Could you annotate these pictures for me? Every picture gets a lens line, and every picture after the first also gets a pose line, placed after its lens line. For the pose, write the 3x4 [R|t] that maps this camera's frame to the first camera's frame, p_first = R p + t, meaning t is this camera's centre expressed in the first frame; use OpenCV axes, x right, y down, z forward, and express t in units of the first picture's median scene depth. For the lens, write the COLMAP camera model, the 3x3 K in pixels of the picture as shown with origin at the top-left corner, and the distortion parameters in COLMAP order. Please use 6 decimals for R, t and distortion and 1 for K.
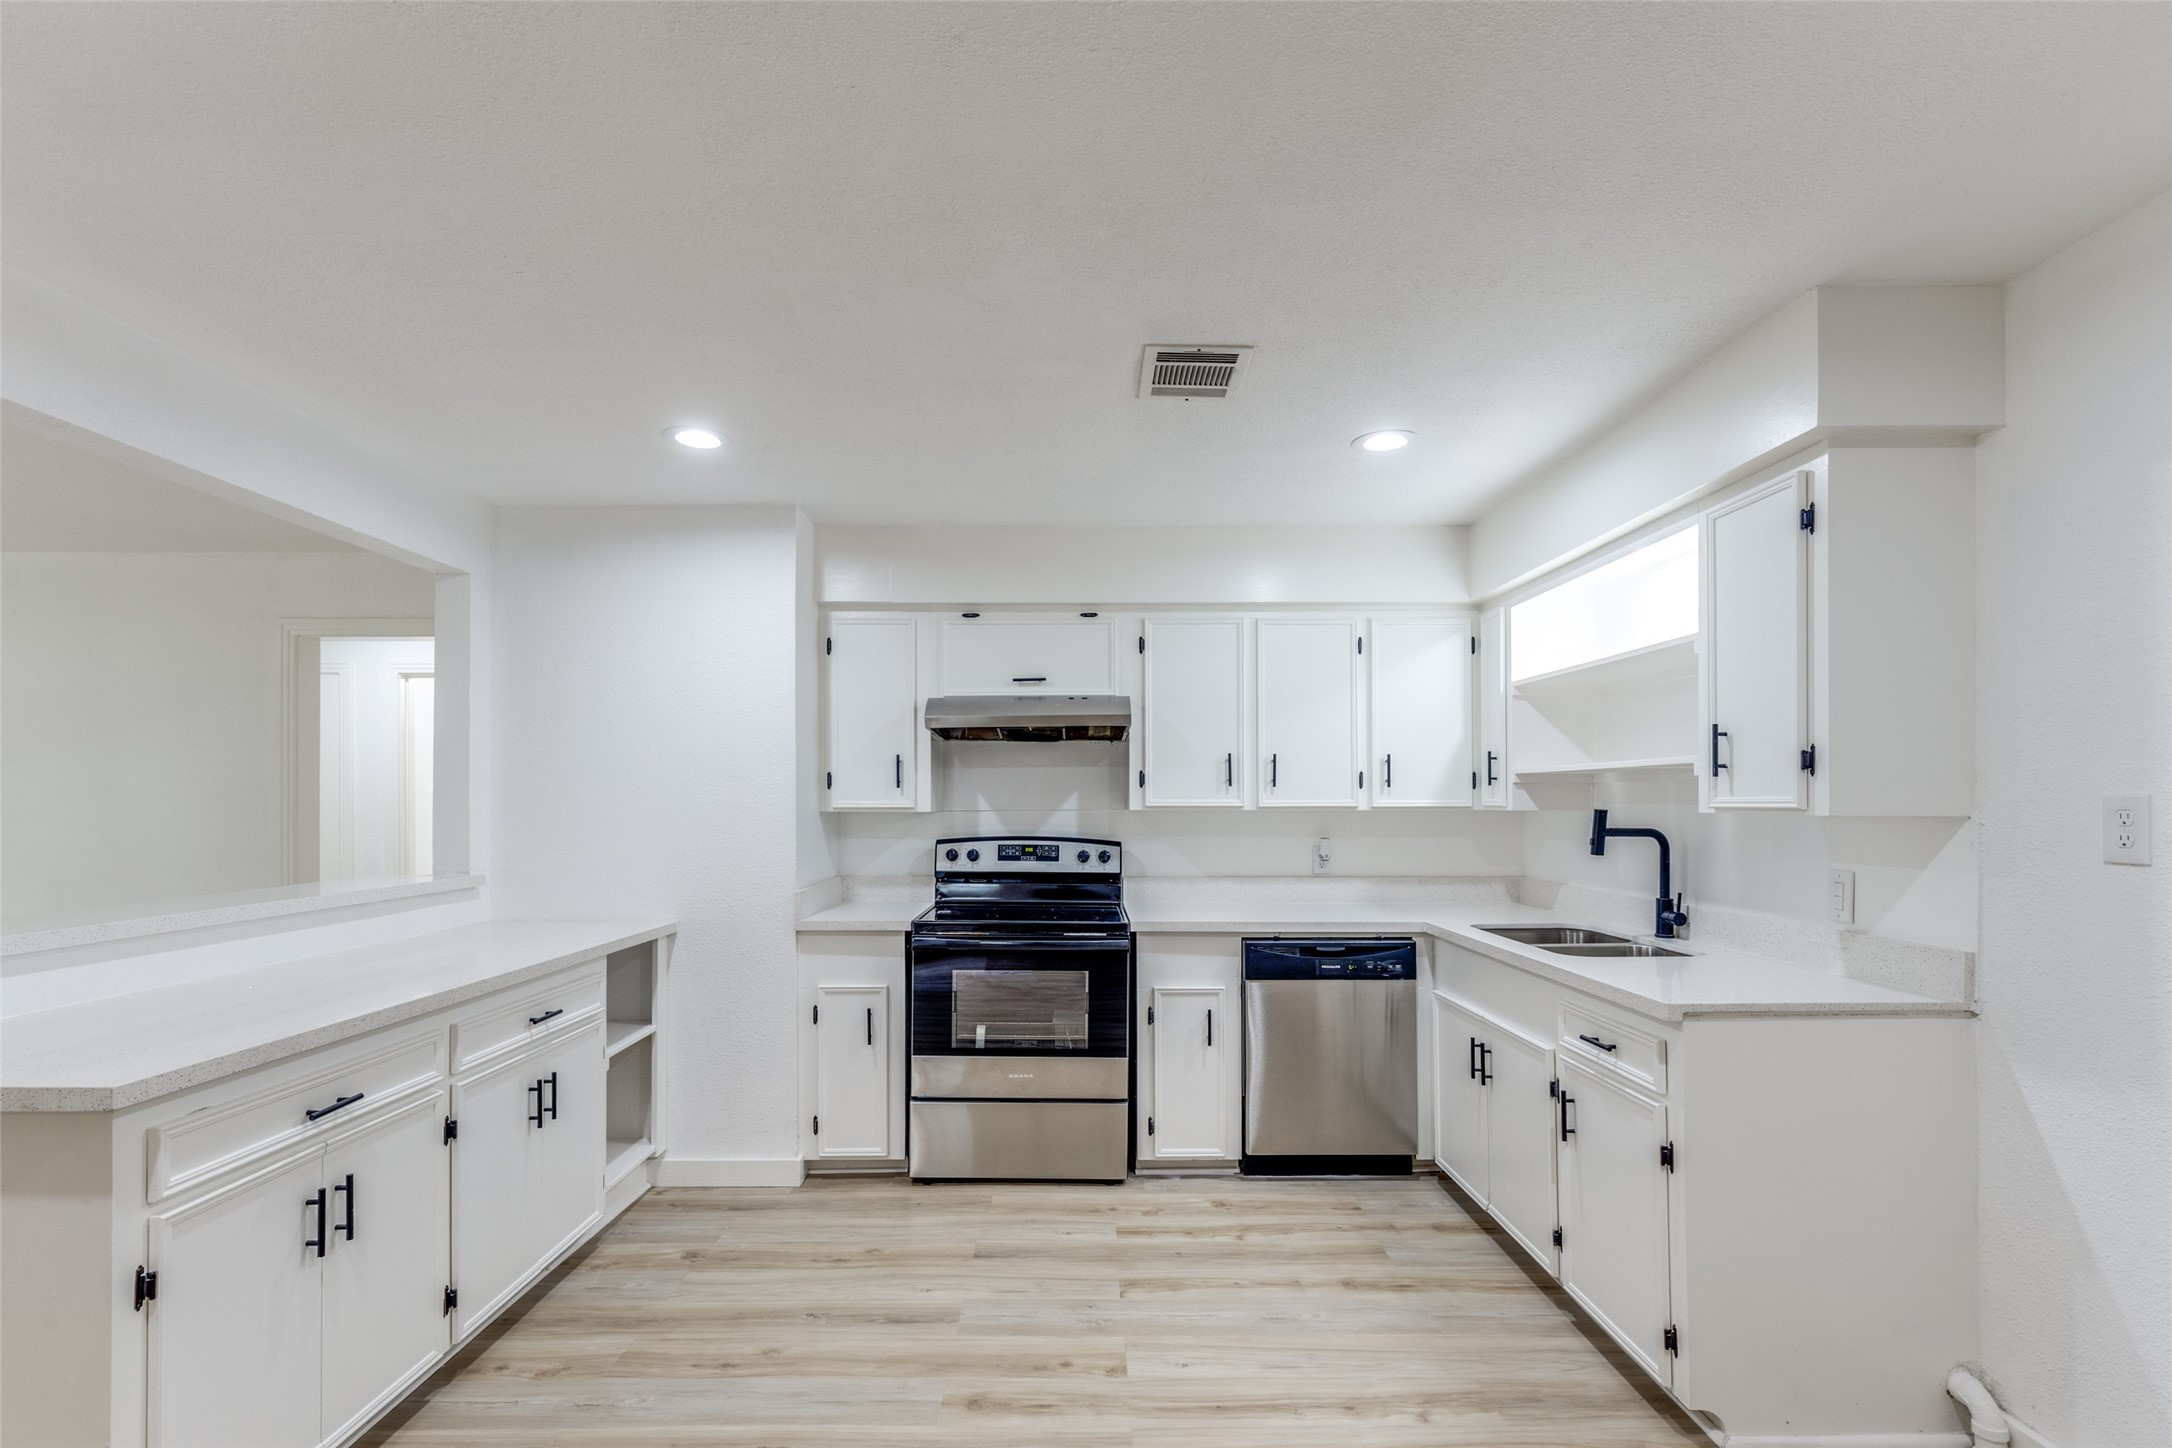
lens RADIAL K [[993.3, 0, 1091.4], [0, 993.3, 785.8], [0, 0, 1]] dist [0.000382, 0.000312]
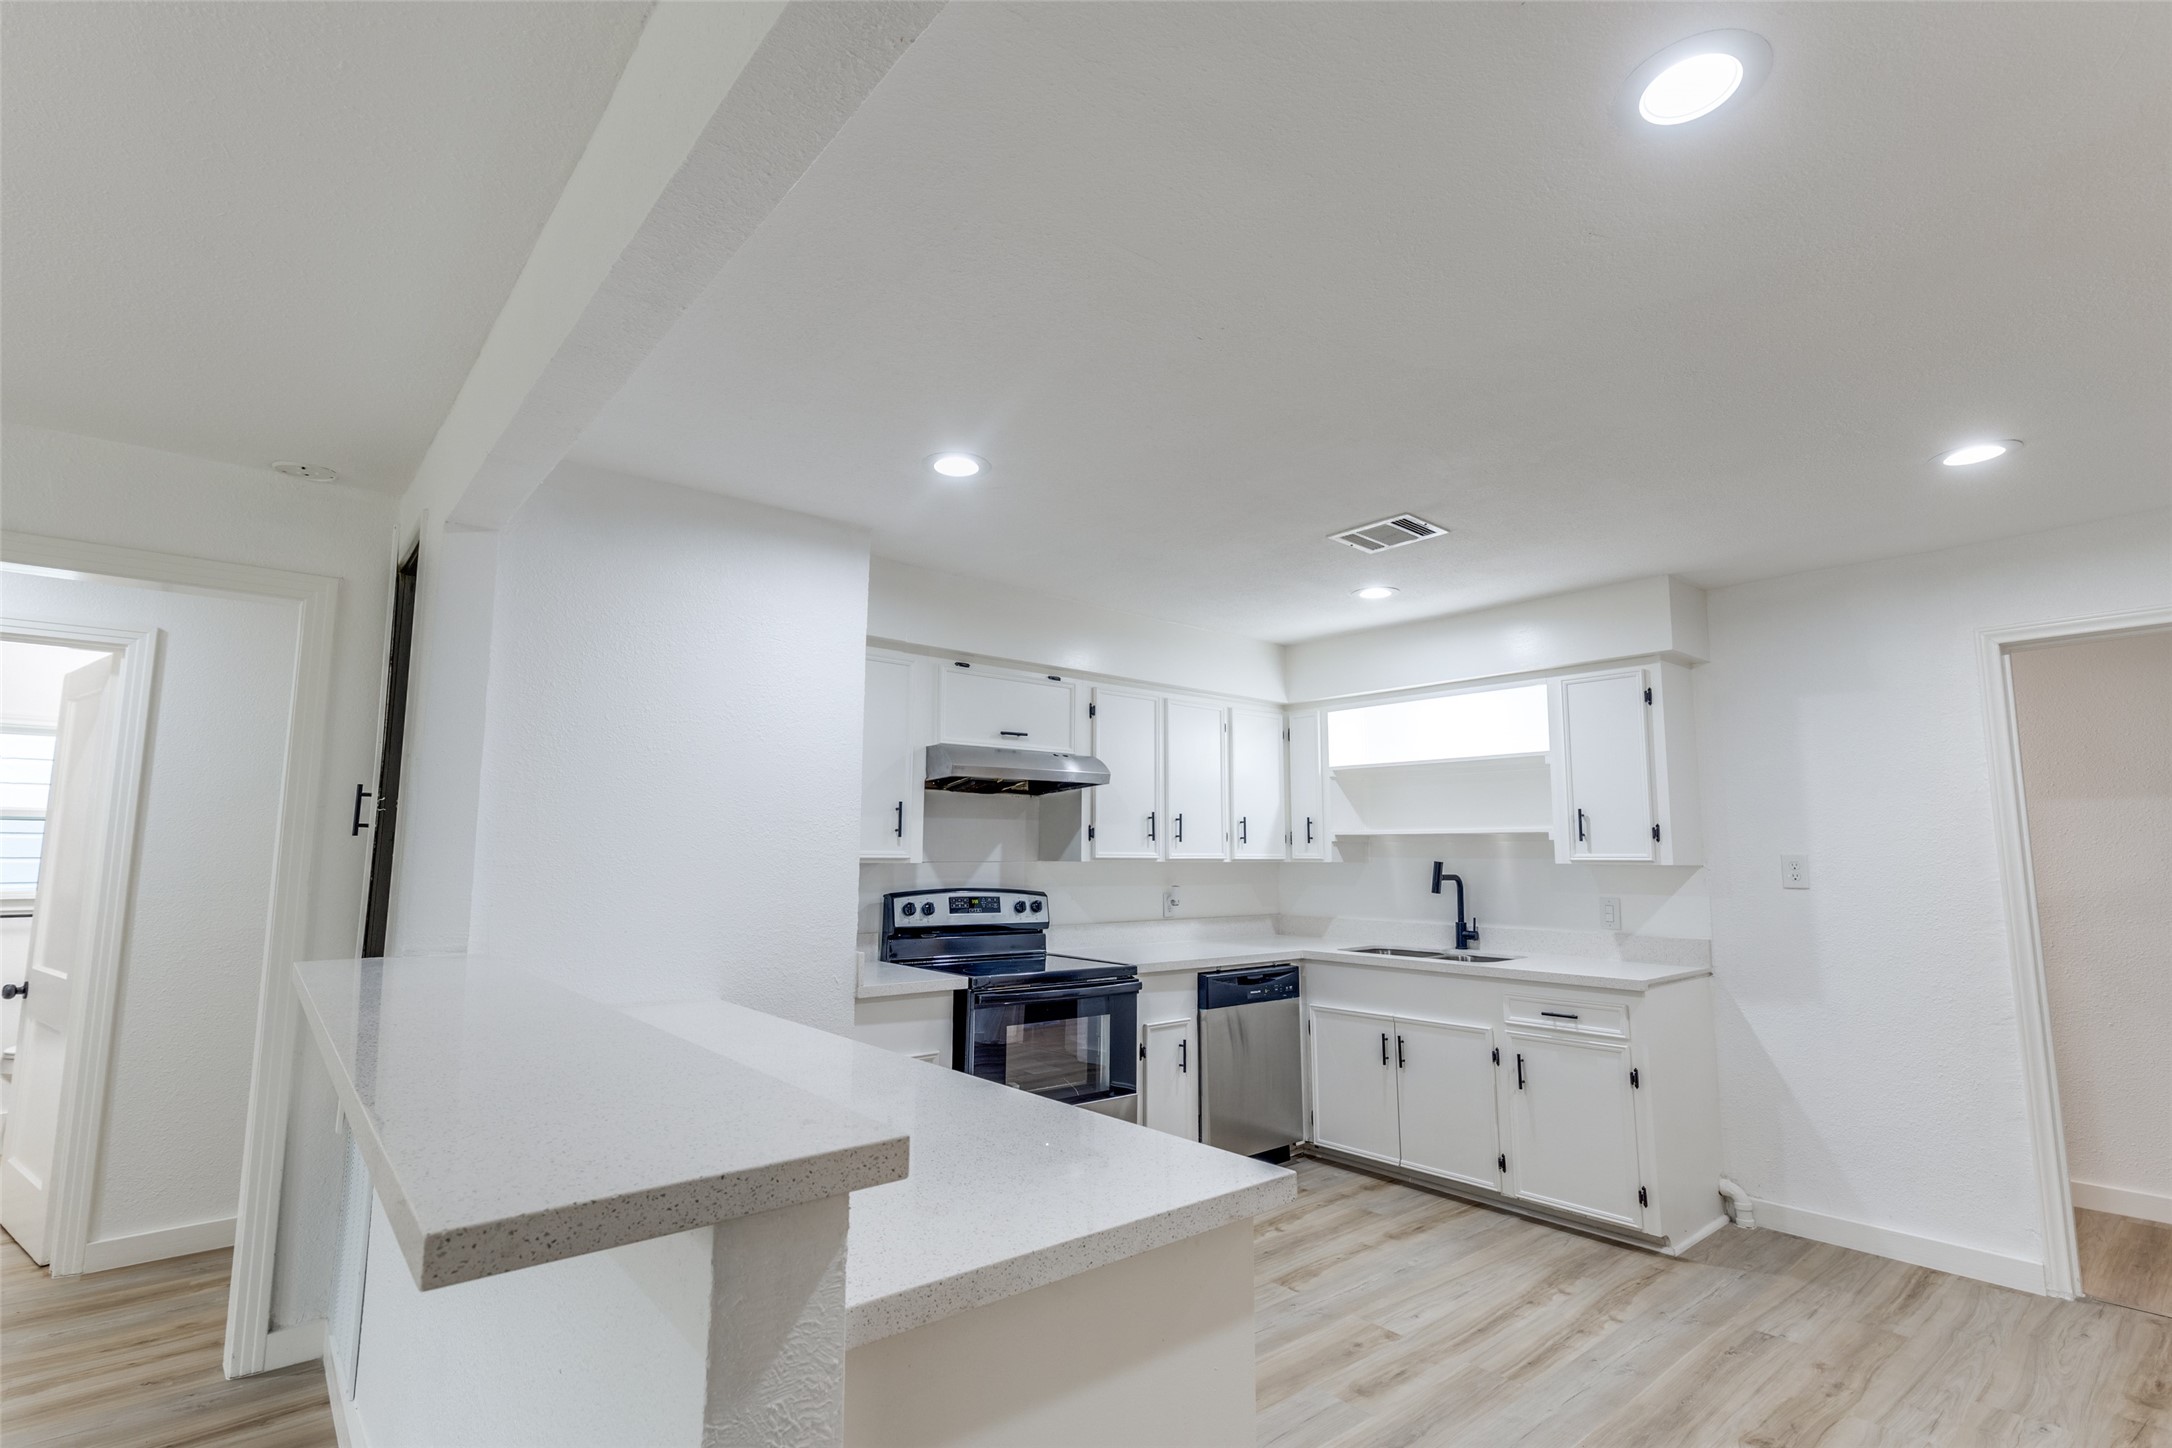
lens RADIAL K [[996.9, 0, 1086.0], [0, 996.9, 724.0], [0, 0, 1]] dist [-0.001605, -0.000152]
pose [[0.770836, 0.088920, 0.630797, -0.705145], [-0.016460, 0.992660, -0.119816, 0.006250], [-0.636821, 0.081975, 0.766641, 0.167881]]
